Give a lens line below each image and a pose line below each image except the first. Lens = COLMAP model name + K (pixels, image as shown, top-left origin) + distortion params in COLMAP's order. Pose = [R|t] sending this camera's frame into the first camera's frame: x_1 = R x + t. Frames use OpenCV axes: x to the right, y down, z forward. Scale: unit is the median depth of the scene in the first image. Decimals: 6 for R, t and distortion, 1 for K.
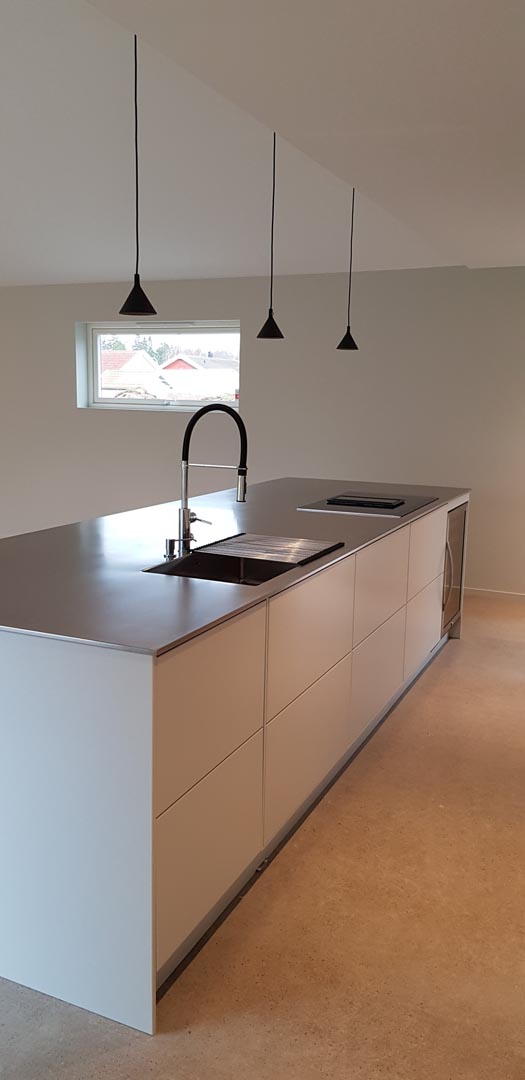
lens RADIAL K [[836.6, 0, 262.5], [0, 836.6, 540.0], [0, 0, 1]] dist [0.114455, -0.199215]
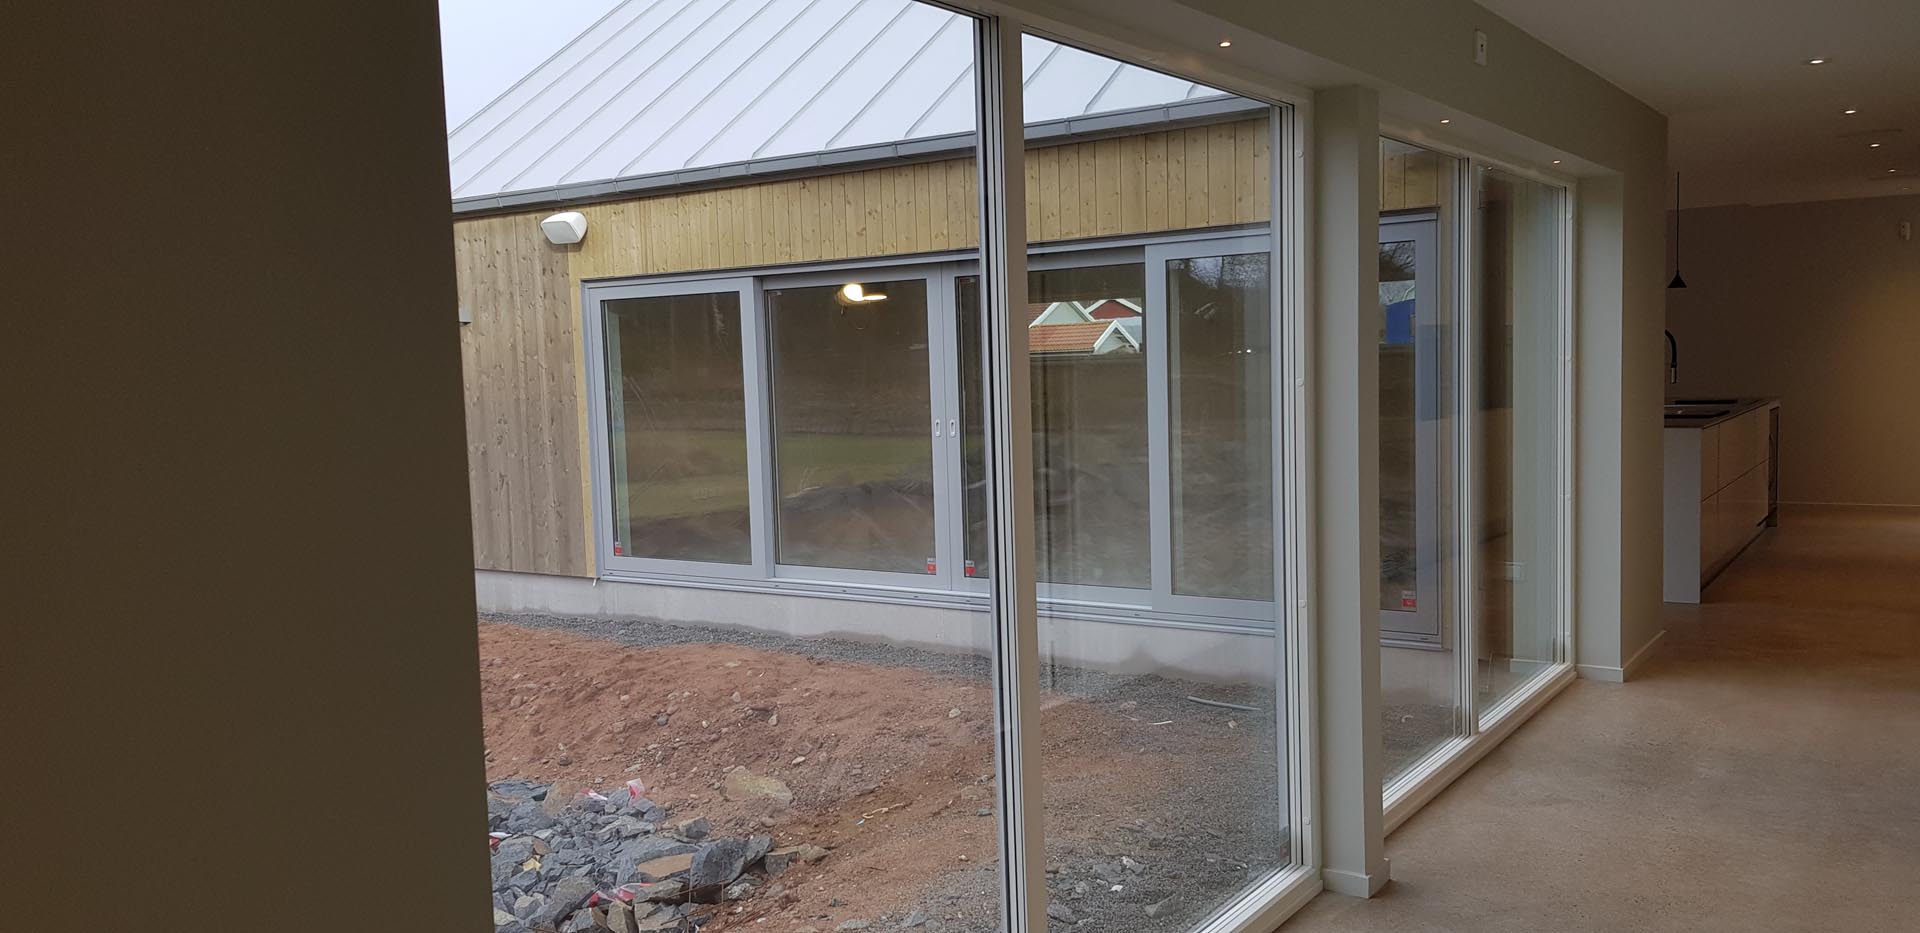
lens RADIAL K [[1481.2, 0, 960.0], [0, 1481.2, 466.5], [0, 0, 1]] dist [-0.040156, 0.001275]
pose [[0.982205, -0.034581, -0.184602, -0.568548], [0.016322, 0.994901, -0.099526, 0.249017], [0.187102, 0.094742, 0.977761, -1.361458]]
